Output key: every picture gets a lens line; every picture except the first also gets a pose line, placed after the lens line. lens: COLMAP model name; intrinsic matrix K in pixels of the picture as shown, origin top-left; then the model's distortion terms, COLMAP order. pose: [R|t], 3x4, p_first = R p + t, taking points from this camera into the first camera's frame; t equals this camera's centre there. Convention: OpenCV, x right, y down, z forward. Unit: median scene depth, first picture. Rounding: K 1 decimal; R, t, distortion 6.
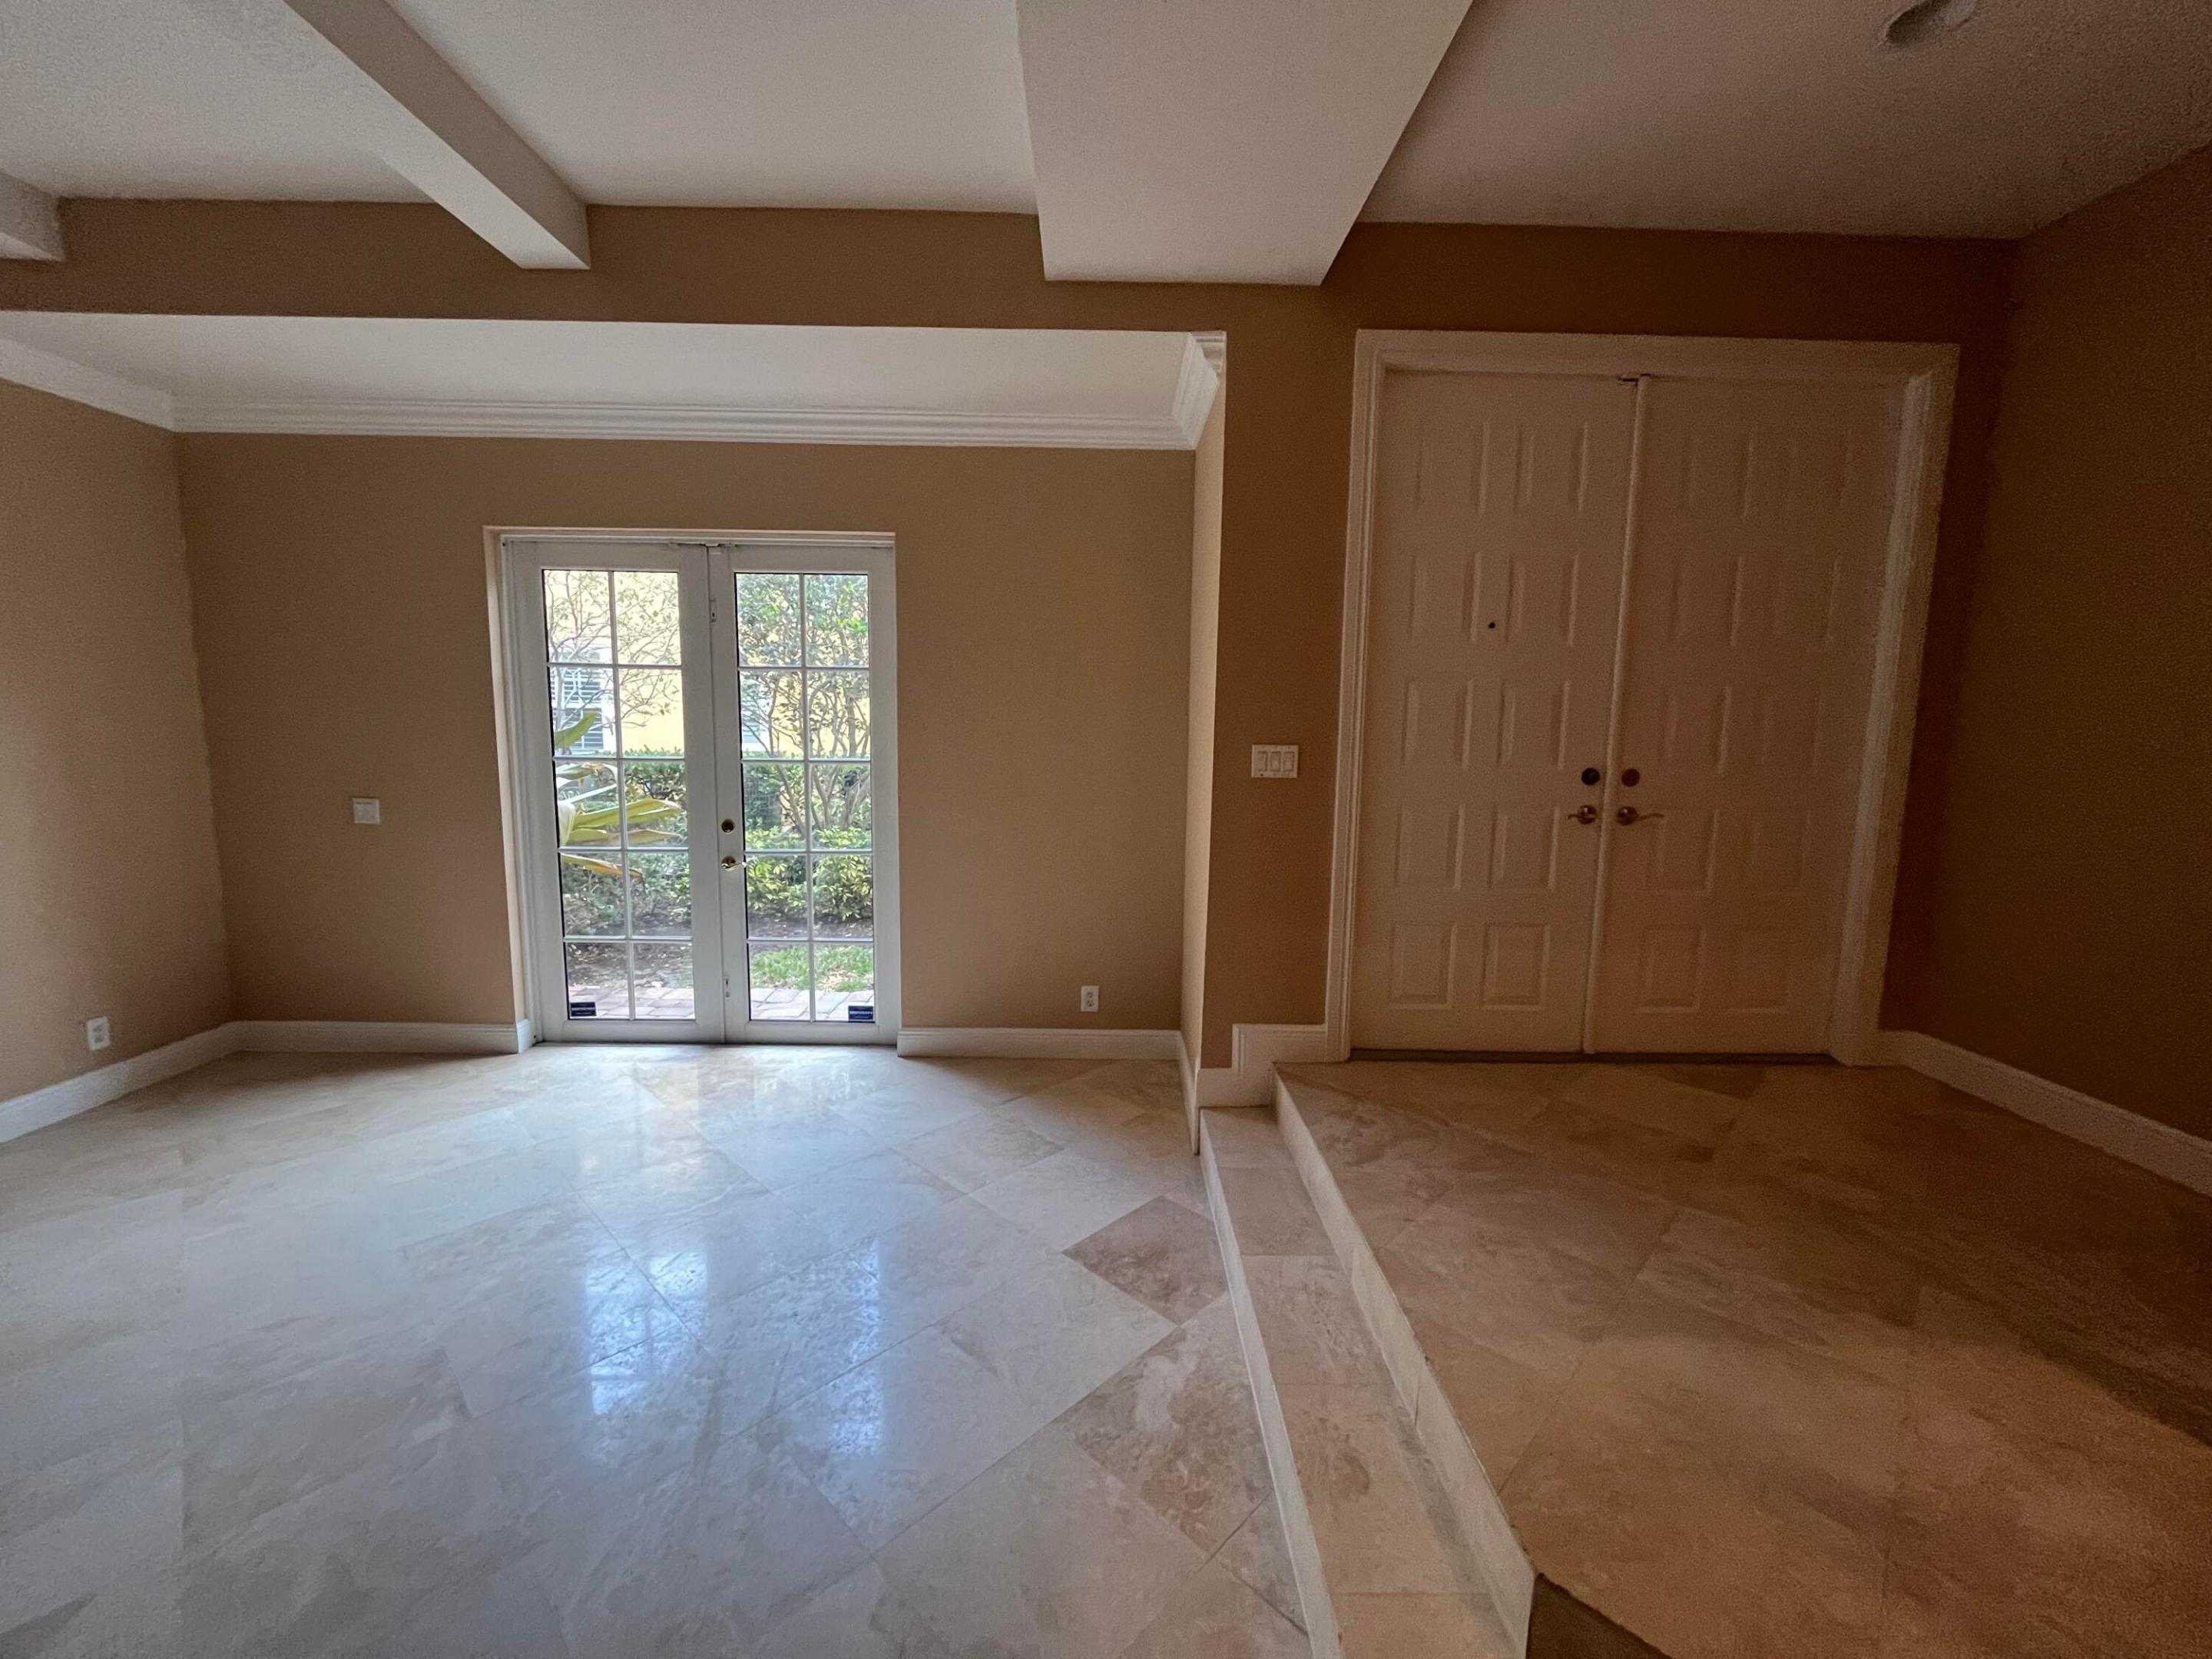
lens RADIAL K [[889.4, 0, 1102.6], [0, 889.4, 824.6], [0, 0, 1]] dist [-0.003085, -0.000131]
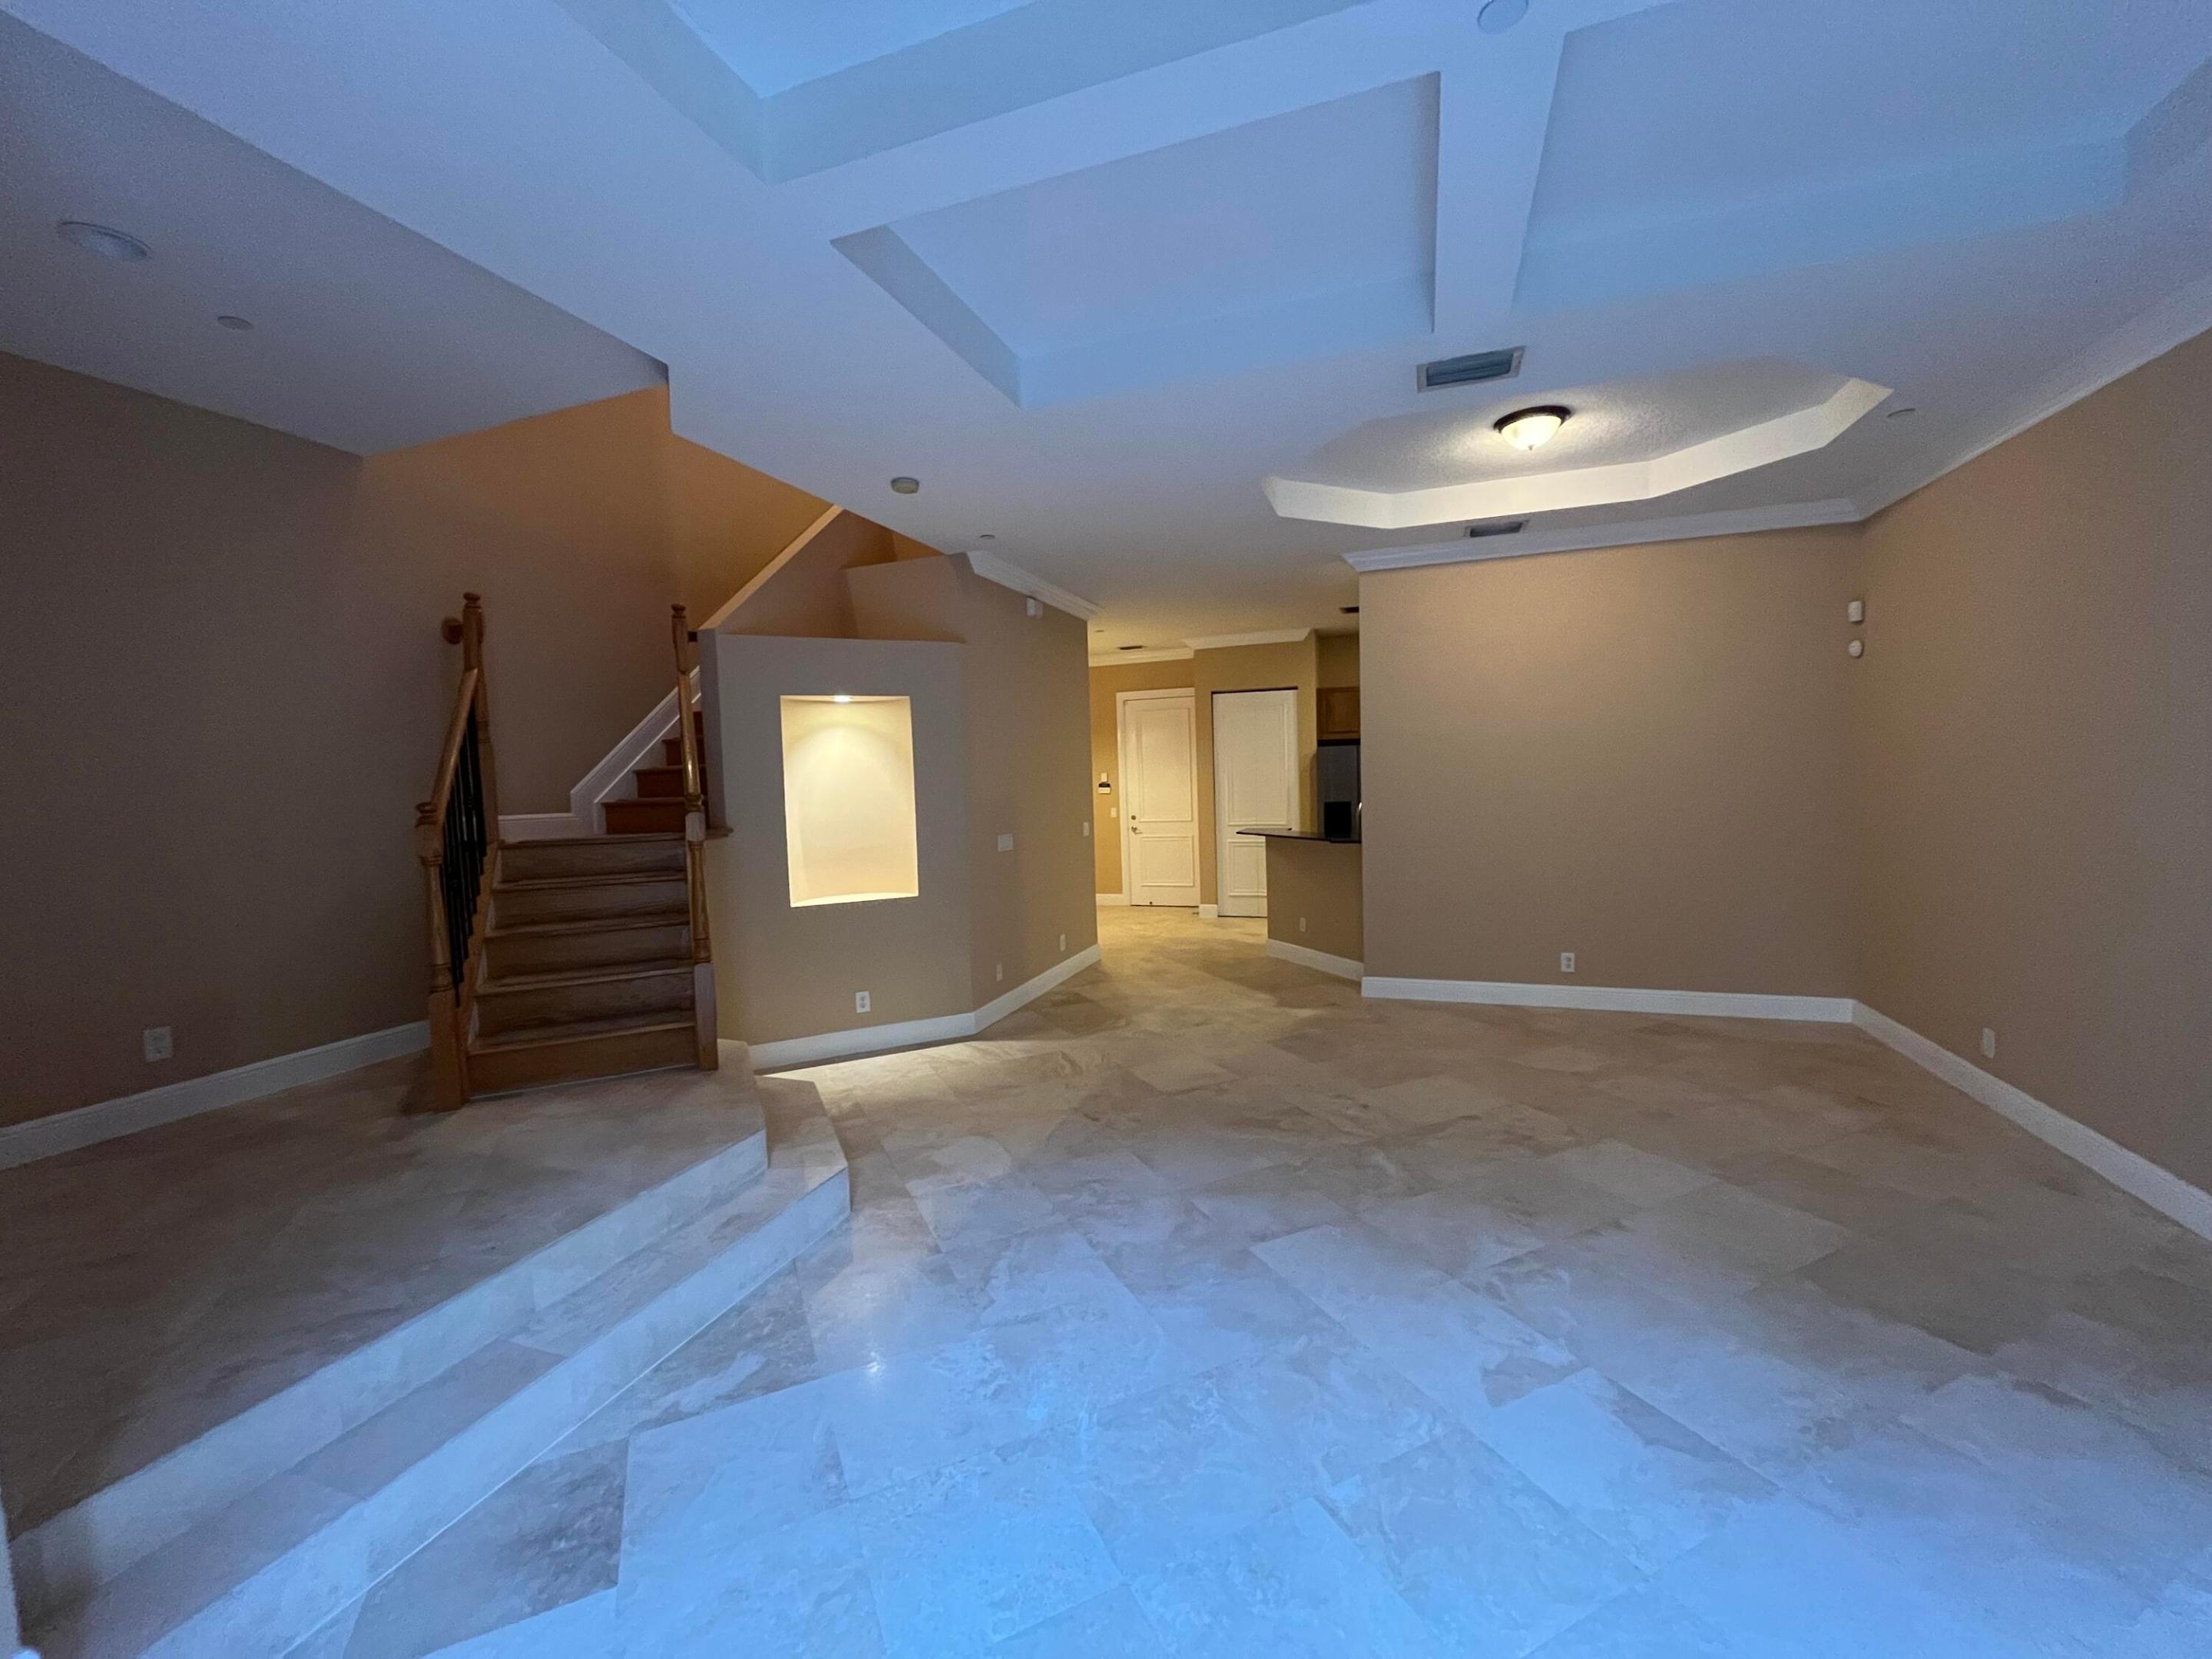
lens RADIAL K [[889.4, 0, 1101.6], [0, 889.4, 823.4], [0, 0, 1]] dist [-0.003085, -0.000131]
pose [[-0.936544, -0.004823, 0.350516, -0.512931], [0.059722, 0.983092, 0.173099, -0.150289], [-0.345425, 0.183048, -0.920421, 1.137735]]
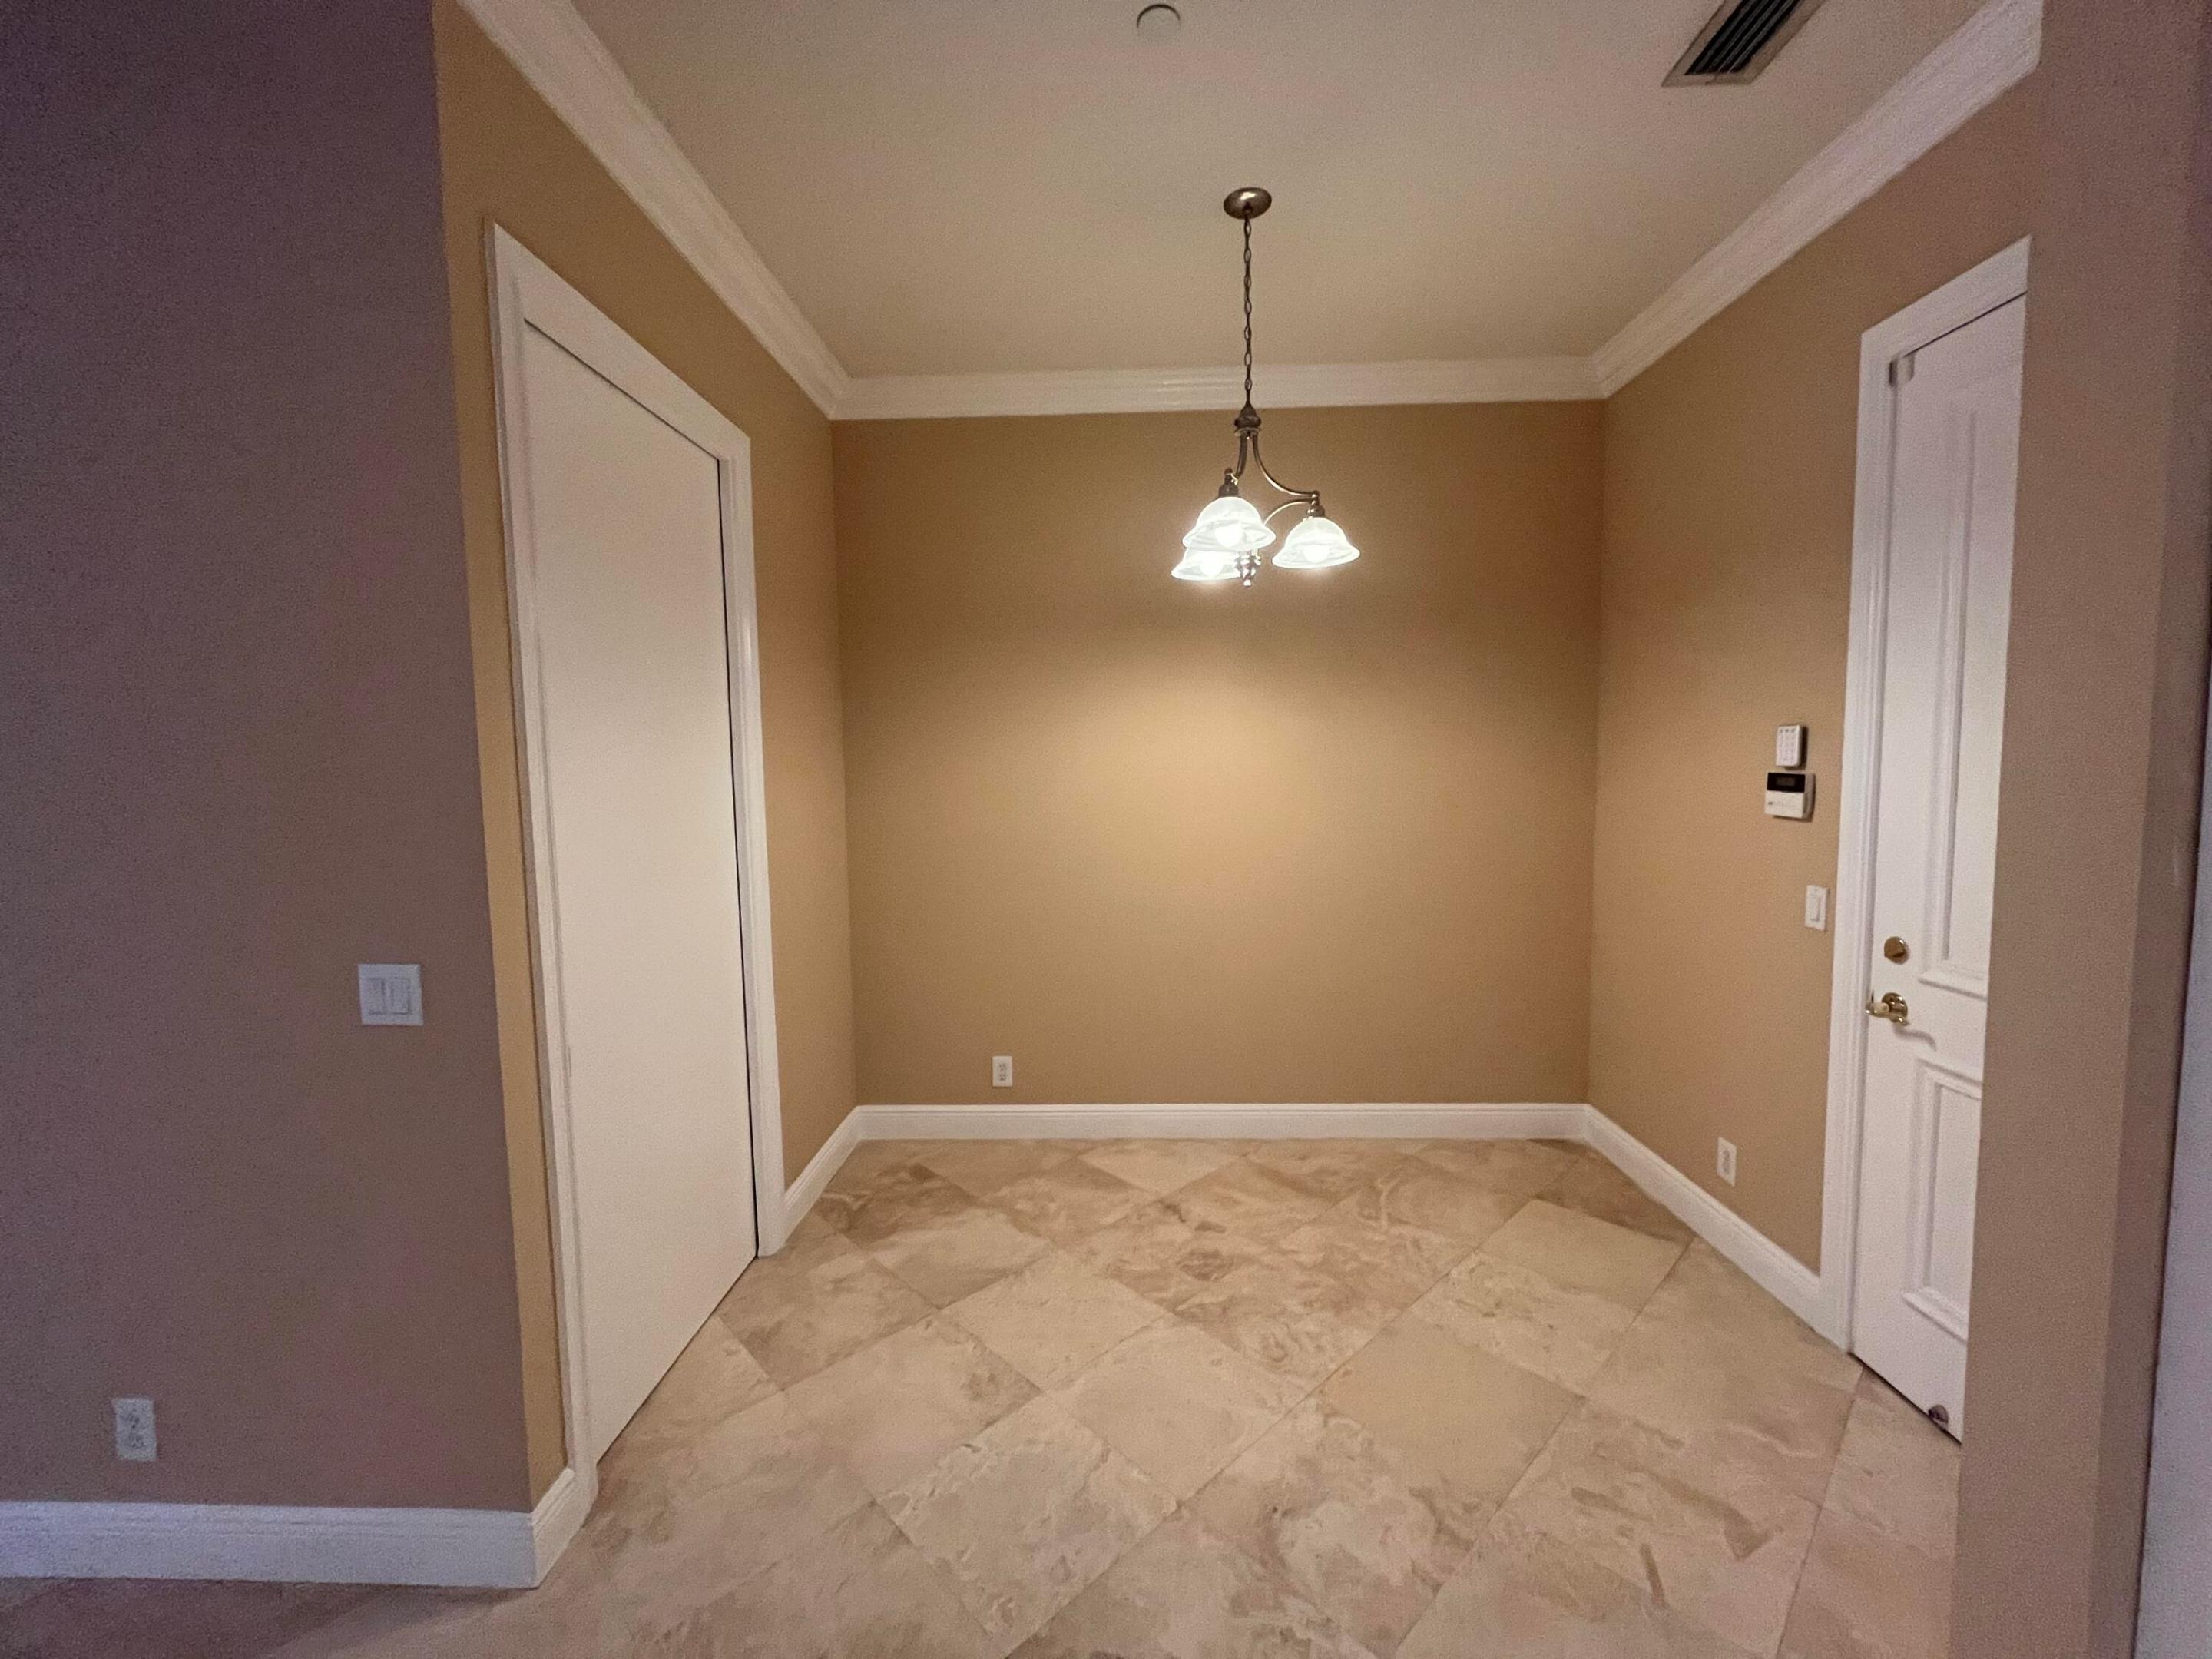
lens RADIAL K [[889.4, 0, 1109.0], [0, 889.4, 836.1], [0, 0, 1]] dist [-0.003085, -0.000131]
pose [[0.031617, -0.095205, 0.994955, -0.137185], [0.151812, 0.984361, 0.089367, 0.174307], [-0.987904, 0.148221, 0.045576, -1.398723]]
